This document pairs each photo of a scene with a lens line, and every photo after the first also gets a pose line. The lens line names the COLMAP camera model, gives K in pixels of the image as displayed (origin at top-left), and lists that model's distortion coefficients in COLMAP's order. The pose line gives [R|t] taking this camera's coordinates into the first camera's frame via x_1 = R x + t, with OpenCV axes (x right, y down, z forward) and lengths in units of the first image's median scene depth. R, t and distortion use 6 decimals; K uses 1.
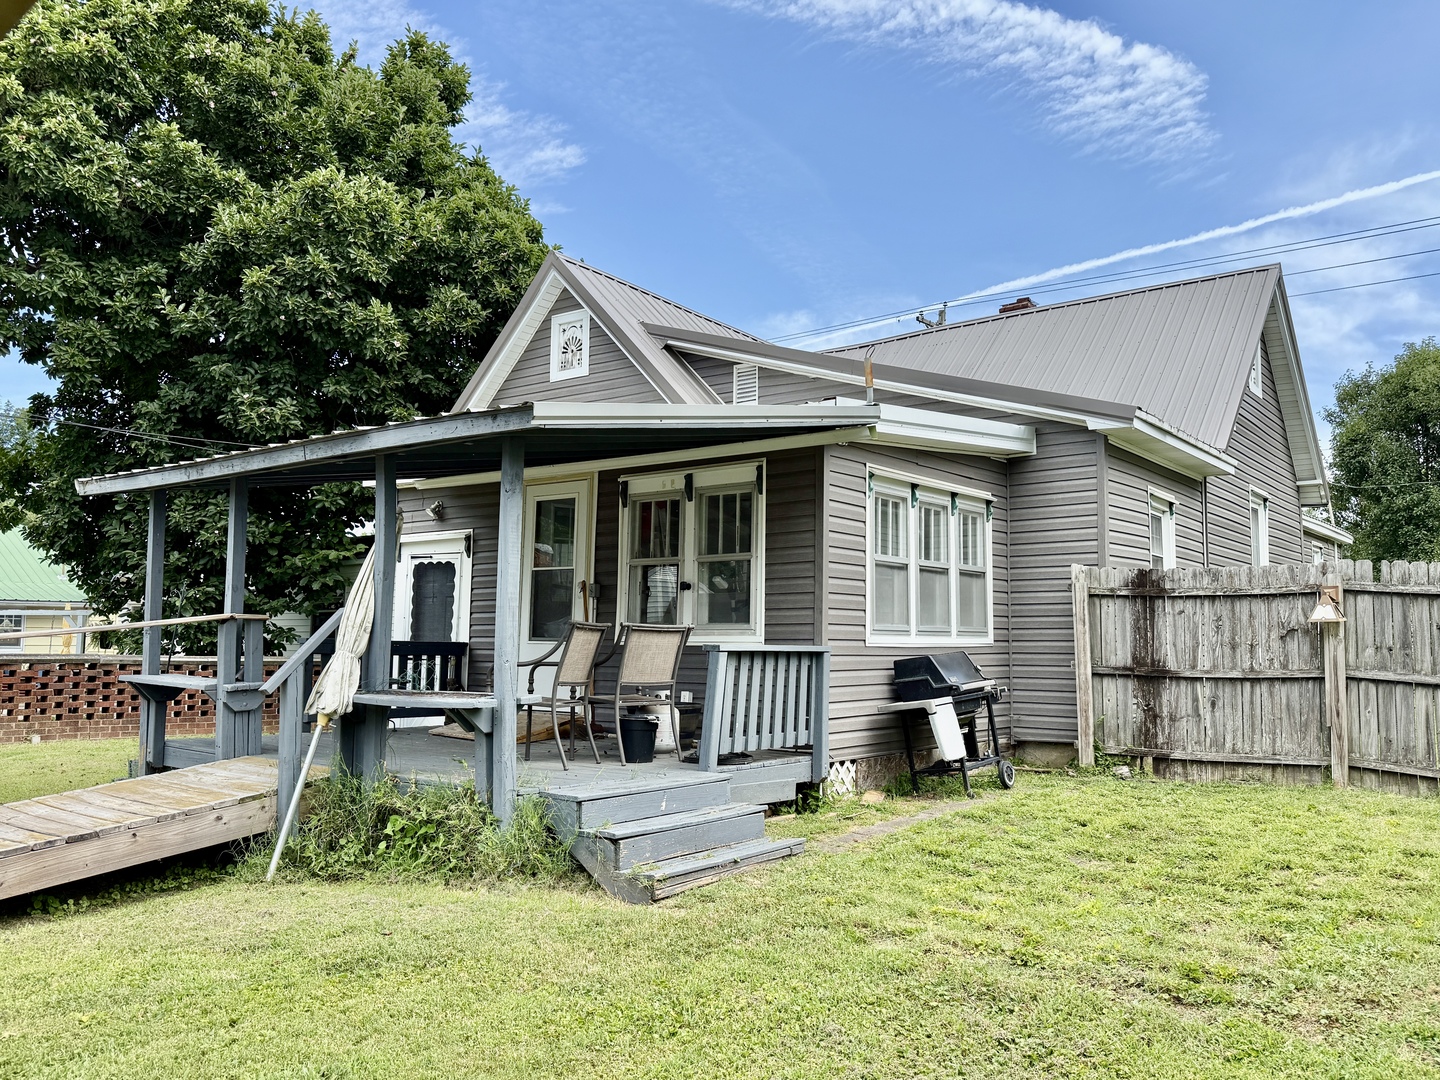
lens RADIAL K [[1077.2, 0, 716.3], [0, 1077.2, 543.6], [0, 0, 1]] dist [0.001580, -0.000021]
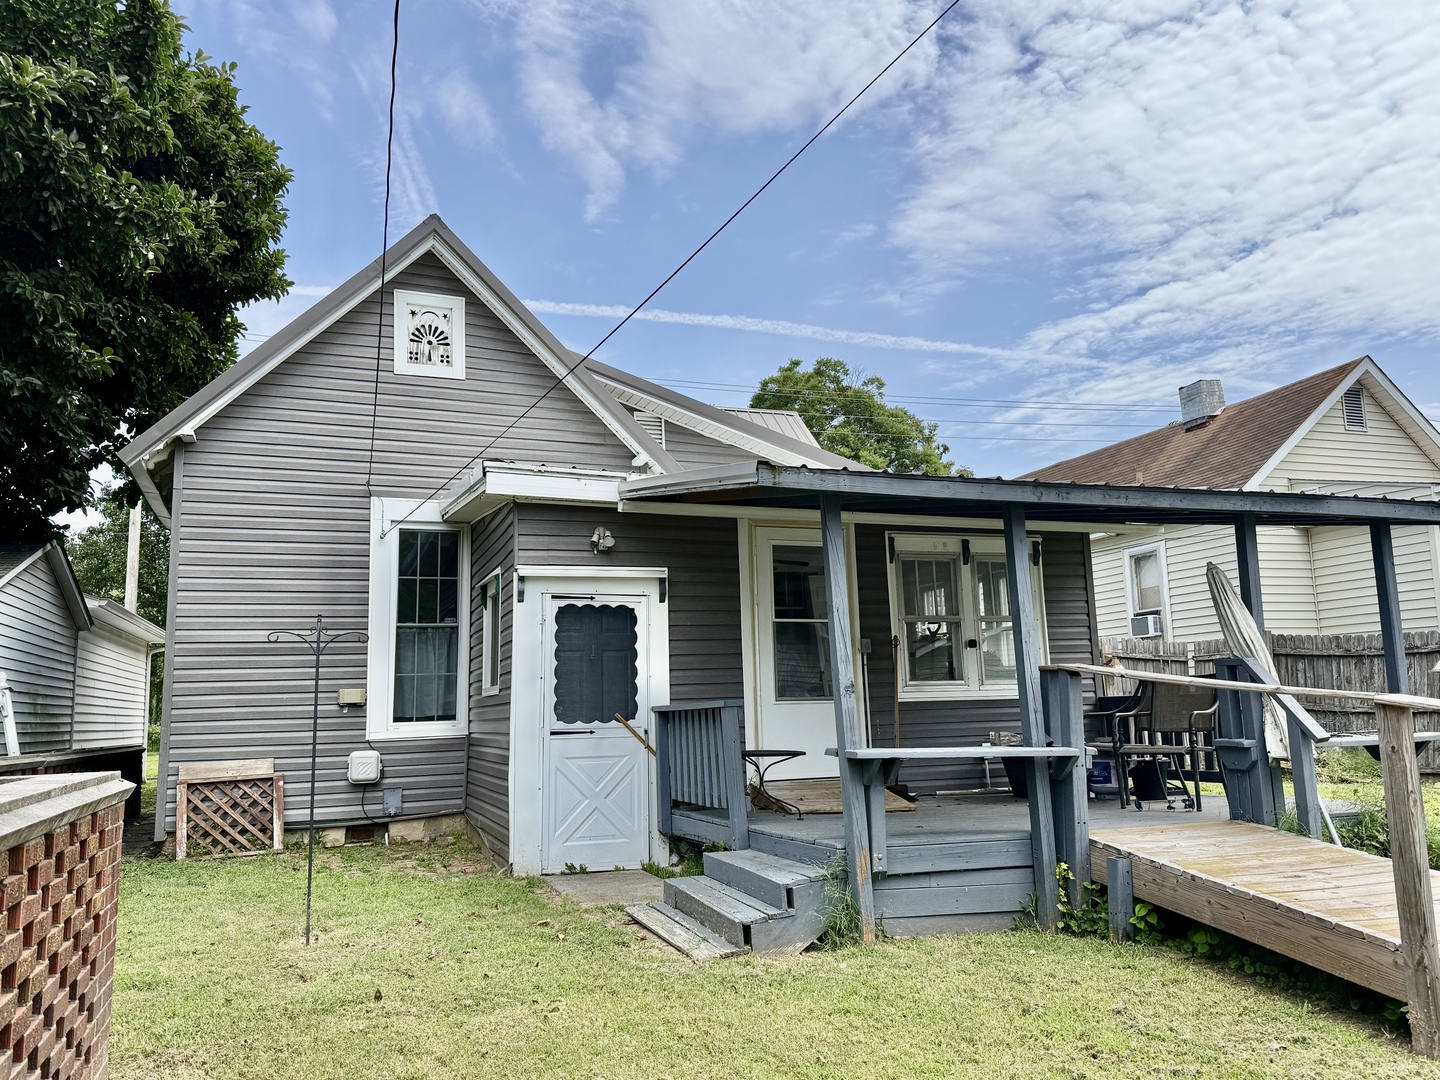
lens RADIAL K [[1077.2, 0, 717.0], [0, 1077.2, 538.9], [0, 0, 1]] dist [0.001580, -0.000021]
pose [[0.509684, 0.100572, 0.854463, -0.906765], [-0.042041, 0.994869, -0.092021, 0.038310], [-0.859334, 0.010979, 0.511297, 0.545627]]
